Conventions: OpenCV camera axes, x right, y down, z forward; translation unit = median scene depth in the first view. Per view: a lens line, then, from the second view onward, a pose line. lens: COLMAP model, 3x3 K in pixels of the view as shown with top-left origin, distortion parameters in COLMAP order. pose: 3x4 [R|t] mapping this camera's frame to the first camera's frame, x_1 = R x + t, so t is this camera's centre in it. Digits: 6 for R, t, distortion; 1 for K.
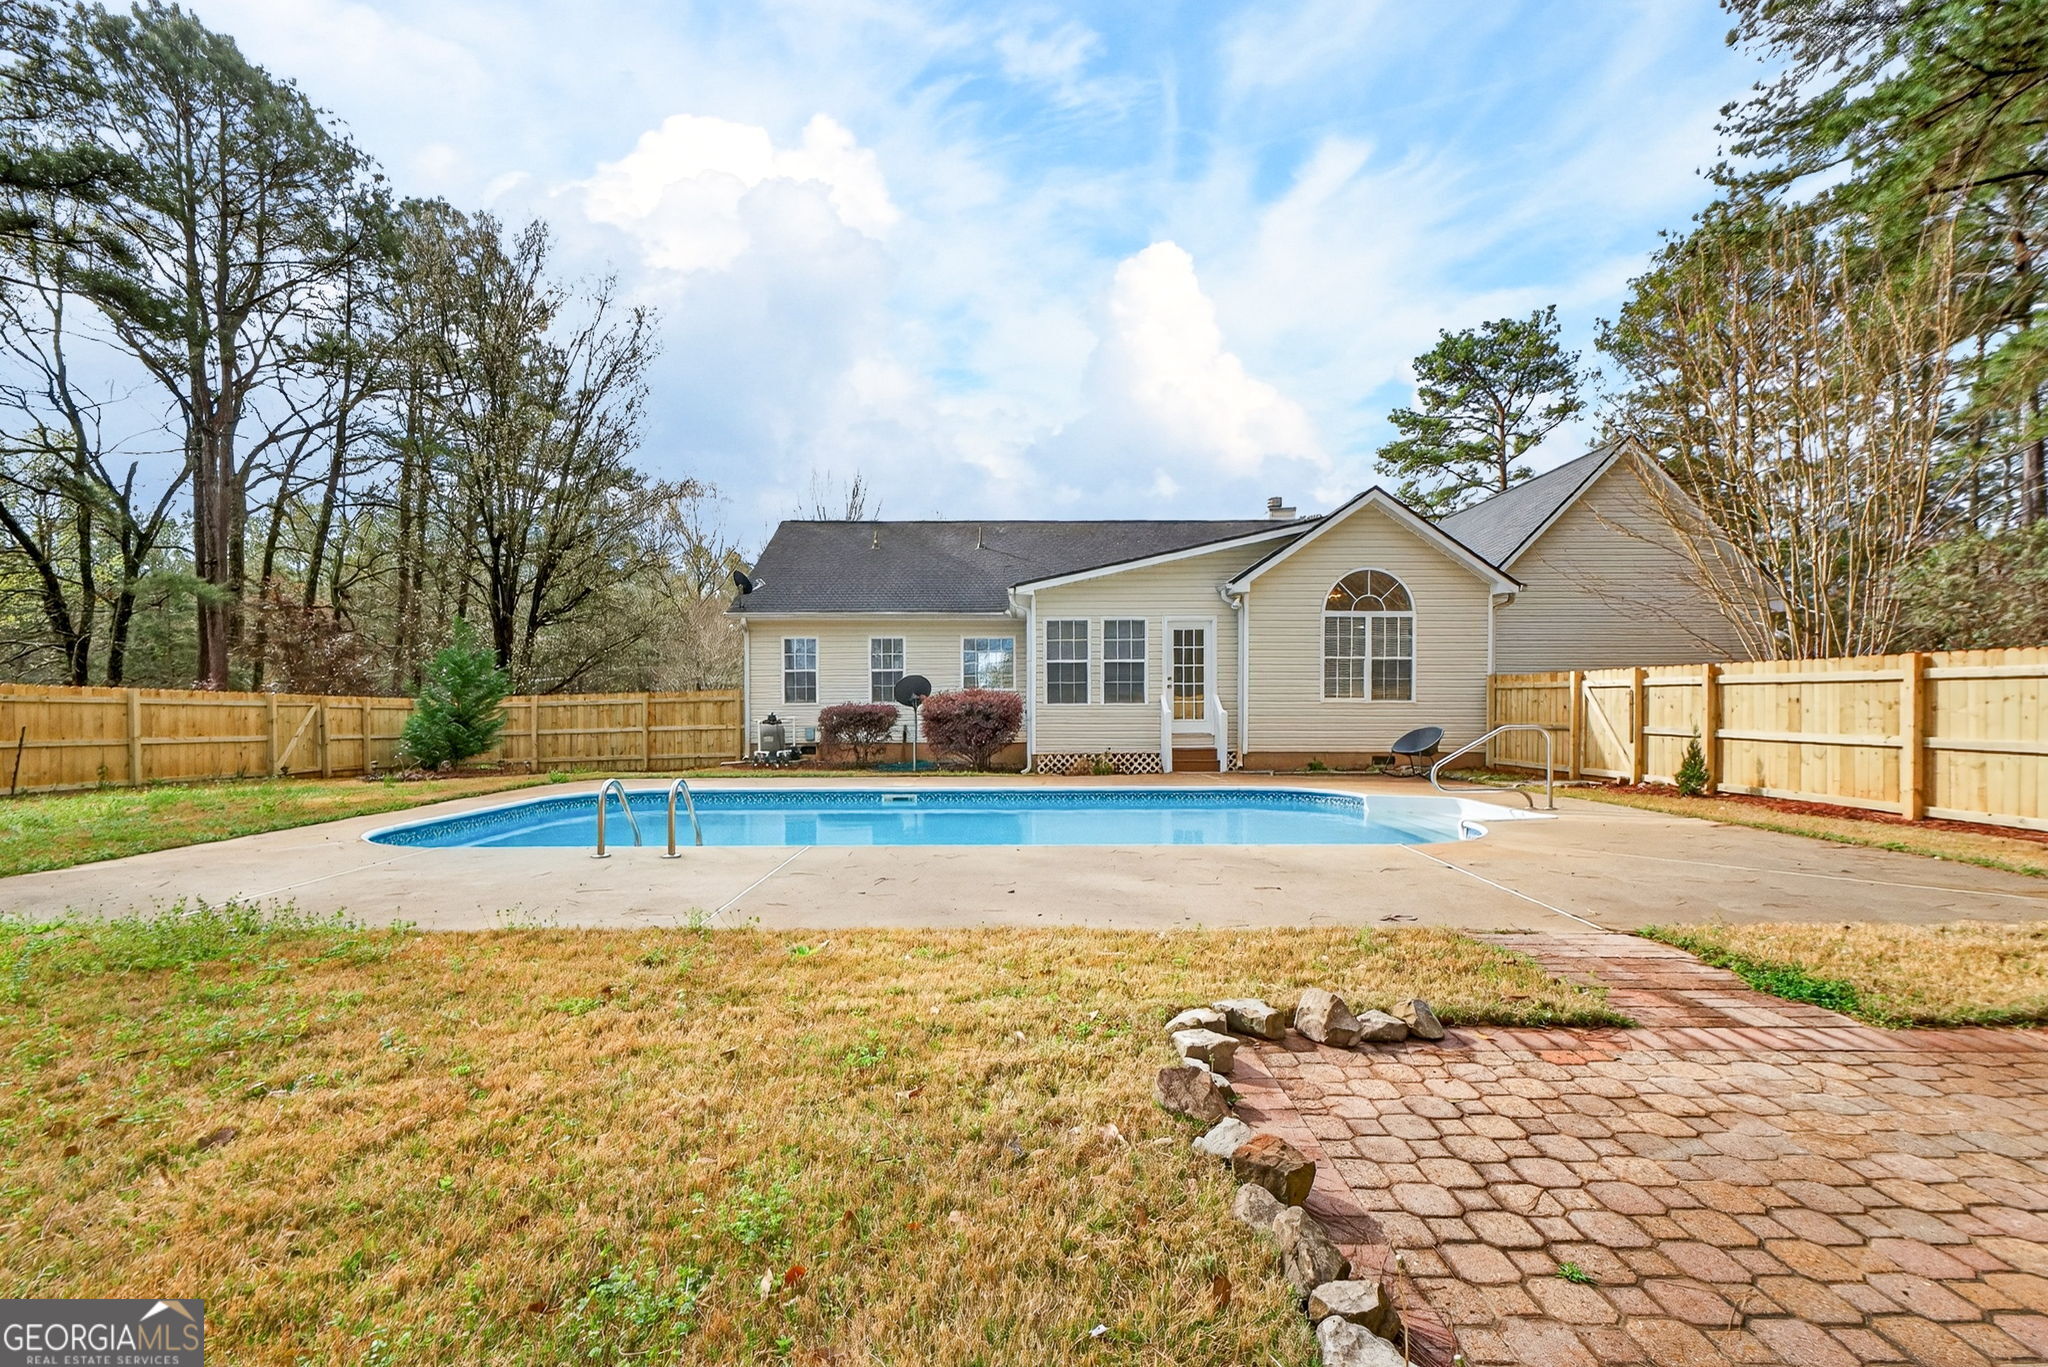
lens RADIAL K [[885.3, 0, 998.0], [0, 885.3, 715.8], [0, 0, 1]] dist [0.001822, -0.005410]
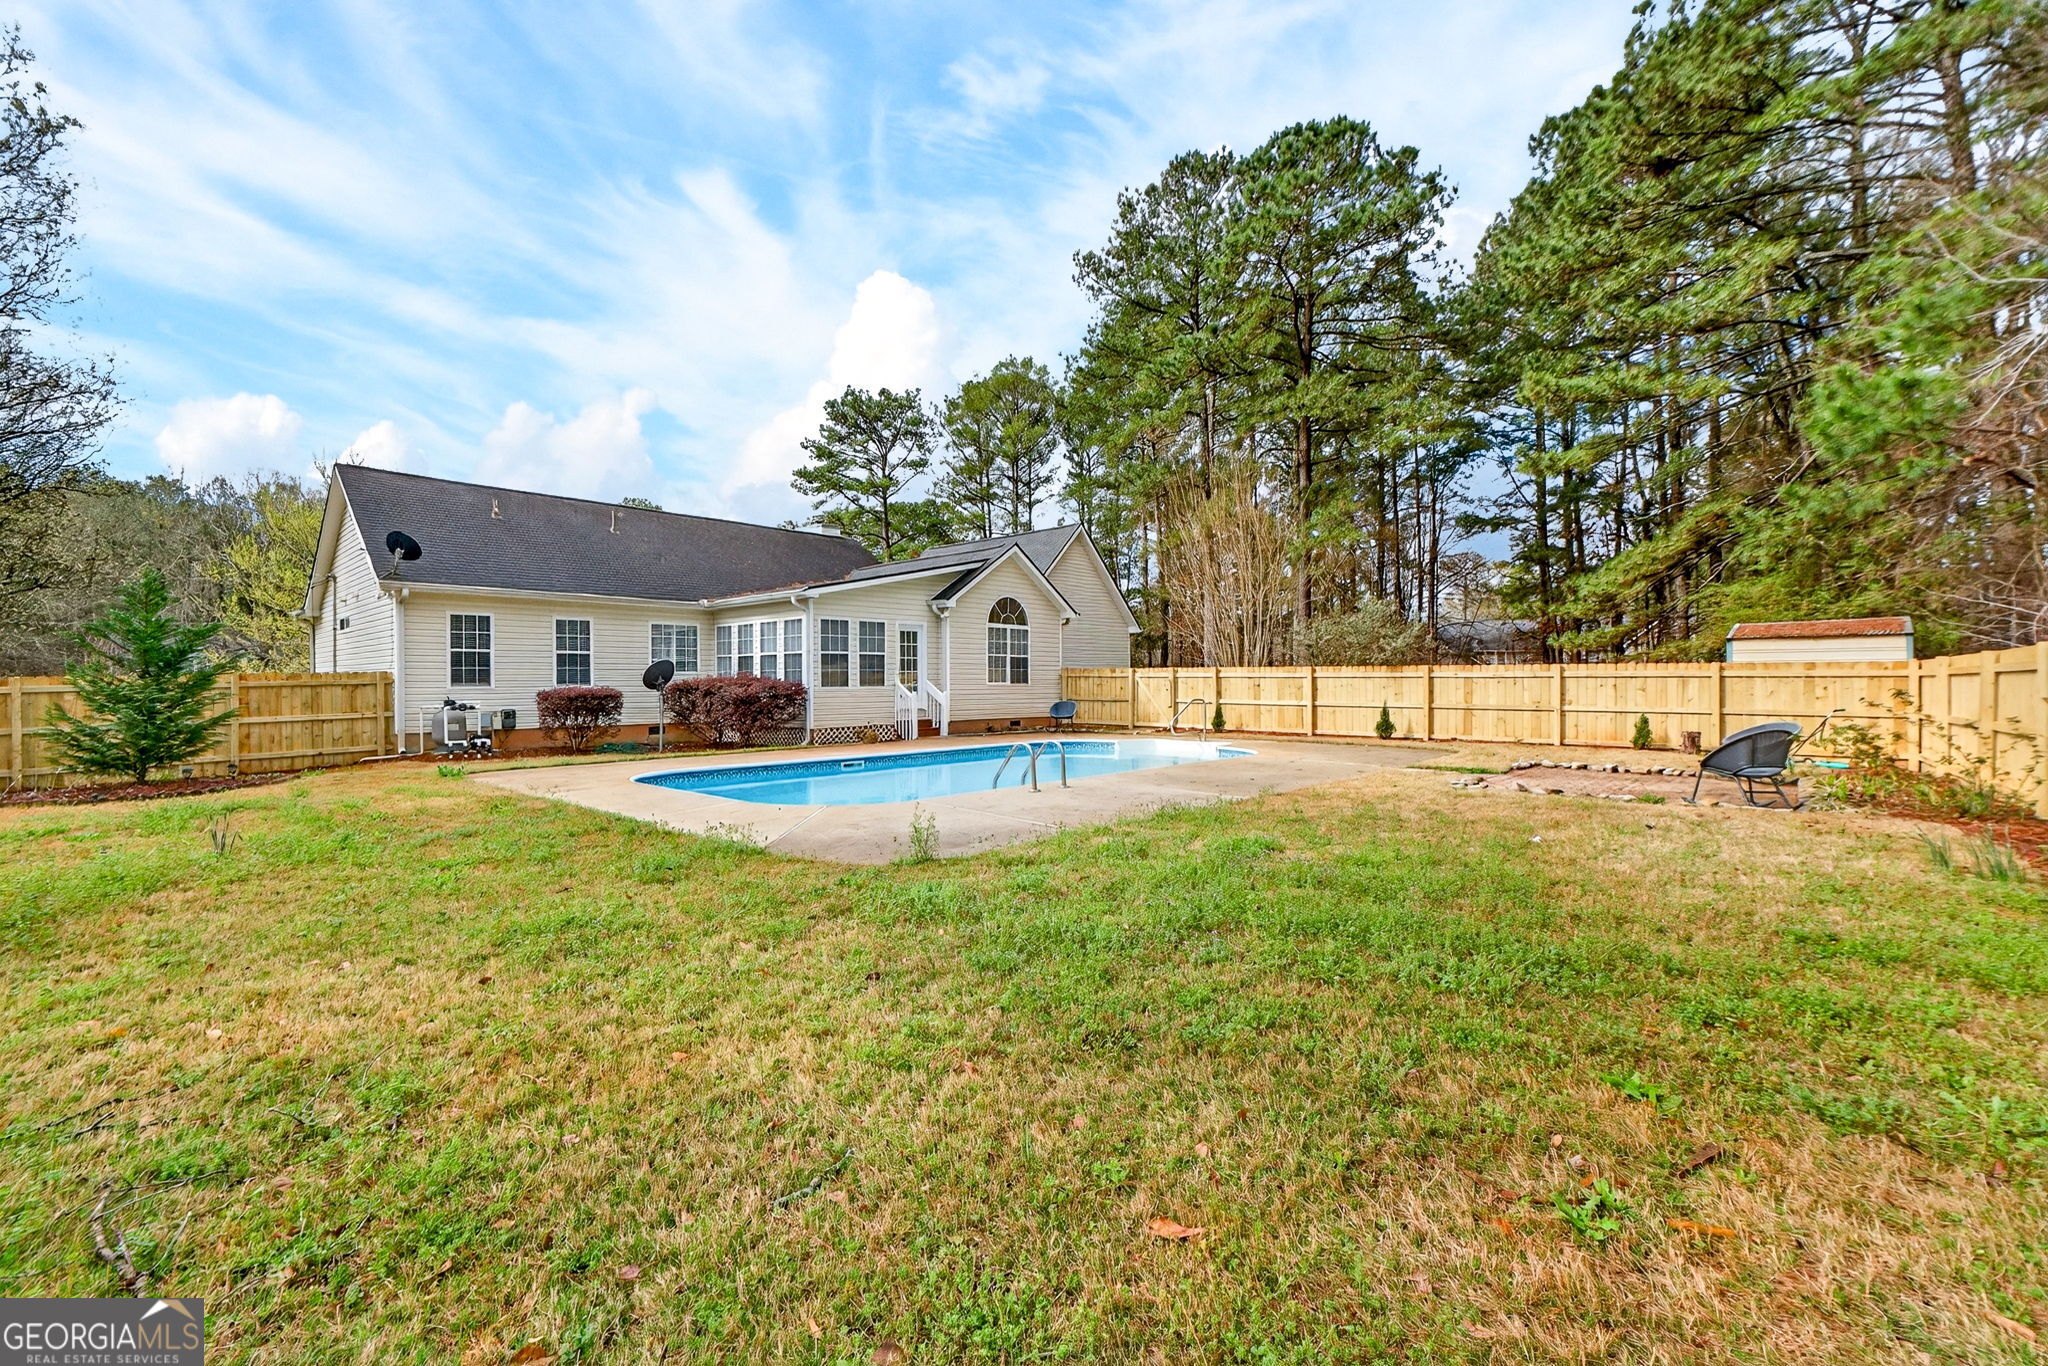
lens RADIAL K [[851.4, 0, 1024.1], [0, 851.4, 682.7], [0, 0, 1]] dist [-0.000285, -0.004329]
pose [[0.675328, -0.000823, 0.737517, -0.614398], [0.008599, 0.999940, -0.006757, -0.009447], [-0.737468, 0.010905, 0.675295, 0.009595]]
